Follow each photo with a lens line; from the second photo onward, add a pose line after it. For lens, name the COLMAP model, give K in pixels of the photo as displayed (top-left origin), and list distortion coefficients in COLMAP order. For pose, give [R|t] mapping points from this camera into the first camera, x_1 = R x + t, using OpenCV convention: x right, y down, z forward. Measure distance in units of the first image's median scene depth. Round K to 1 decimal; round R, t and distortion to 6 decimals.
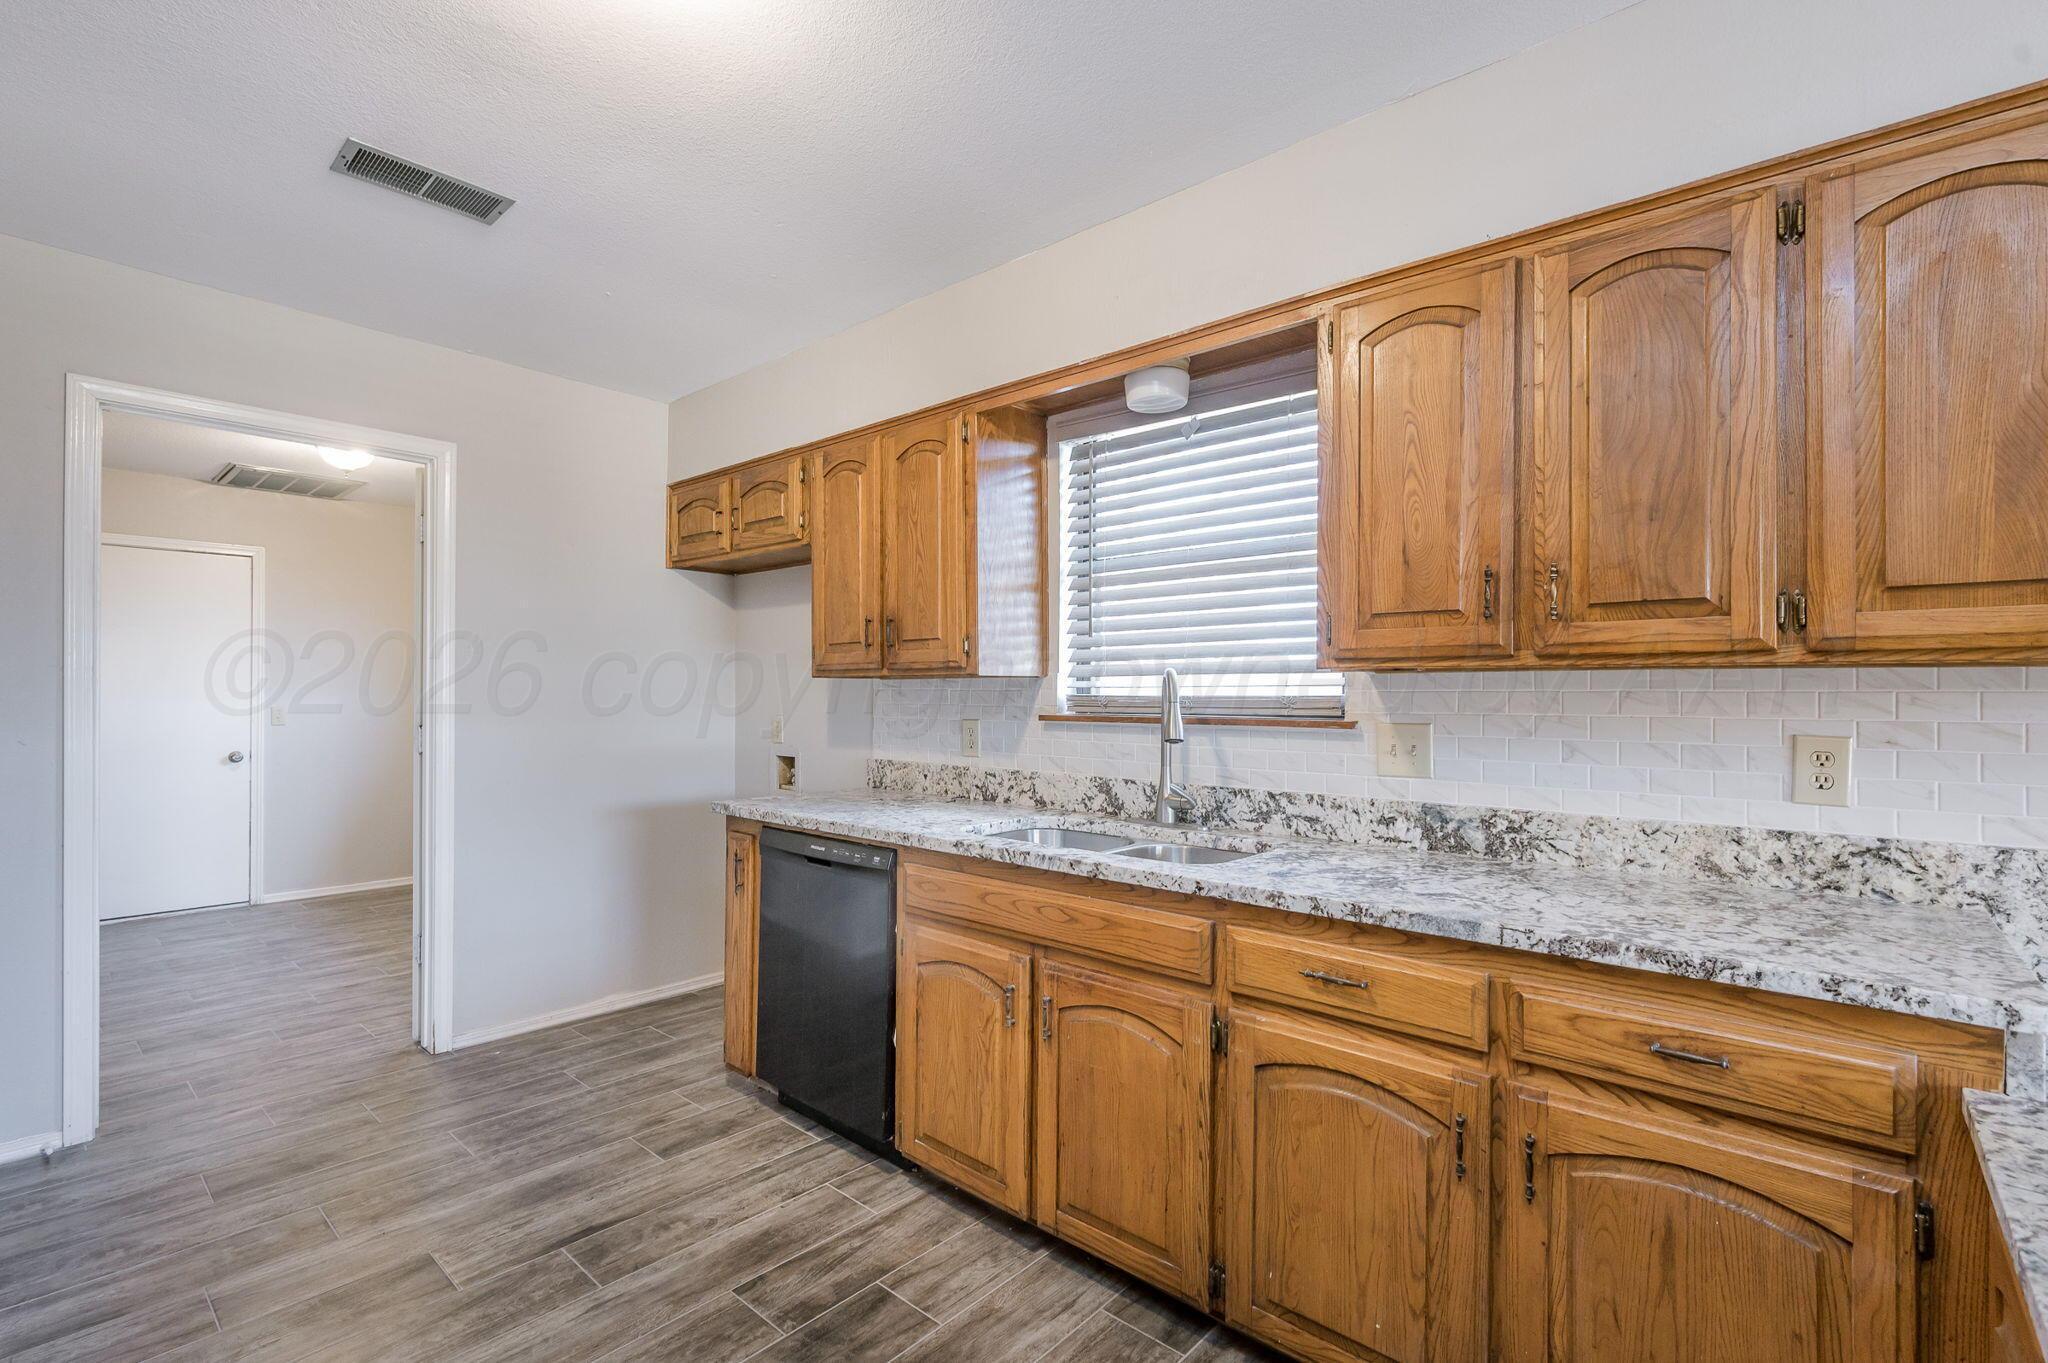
lens RADIAL K [[924.9, 0, 1014.0], [0, 924.9, 685.6], [0, 0, 1]] dist [-0.002604, 0.000602]
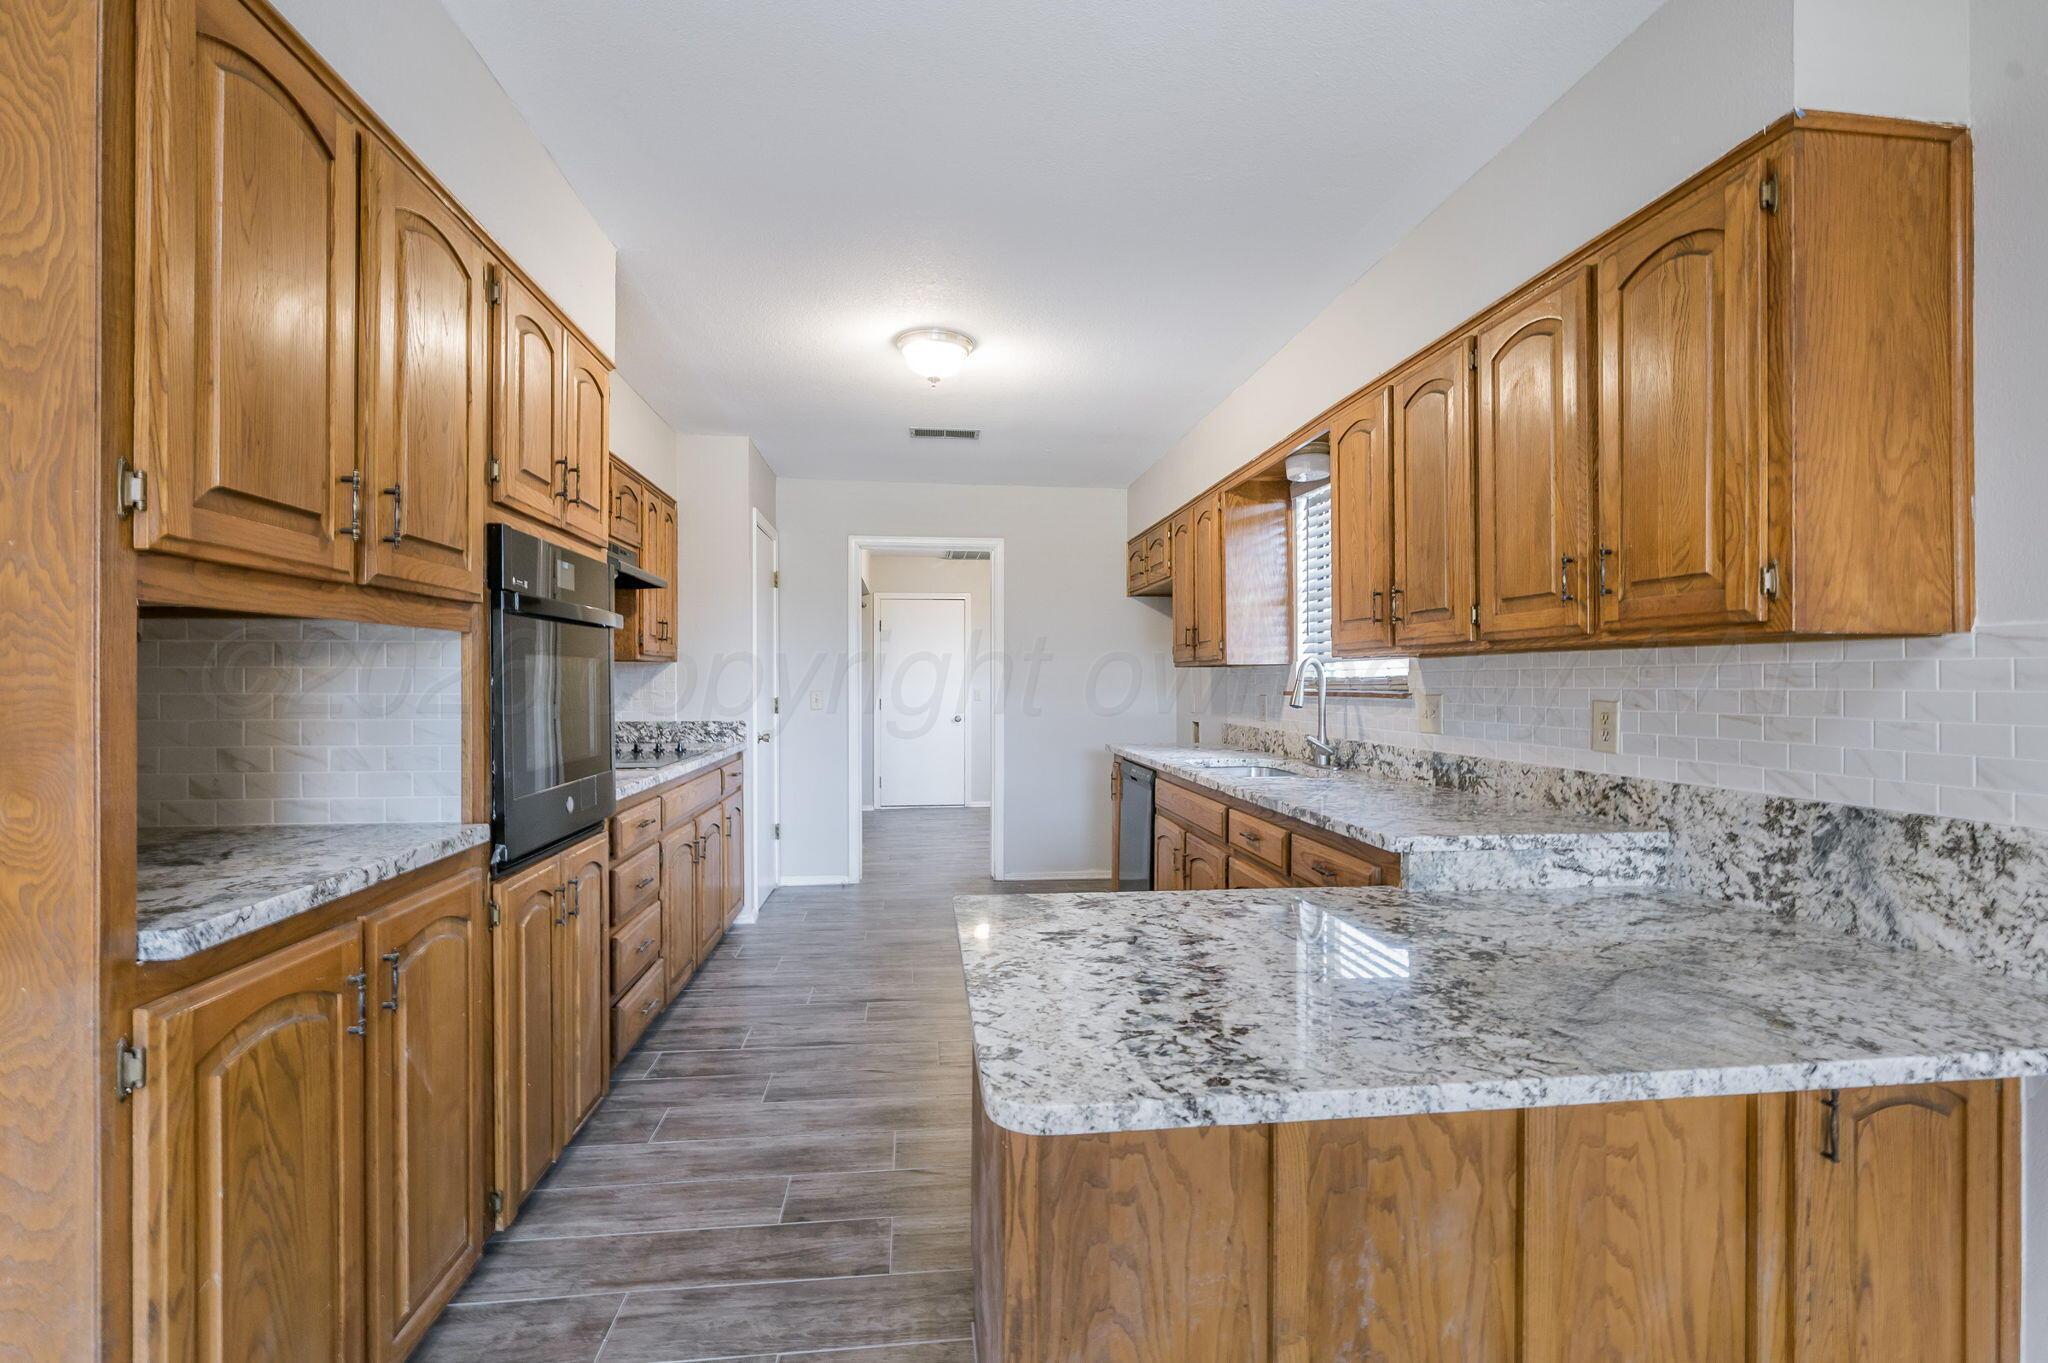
lens RADIAL K [[924.9, 0, 1014.0], [0, 924.9, 685.6], [0, 0, 1]] dist [-0.002604, 0.000602]
pose [[0.739544, -0.001049, -0.673107, 0.847194], [0.008040, 0.999941, 0.007275, 0.011493], [0.673060, -0.010791, 0.739509, -0.419112]]
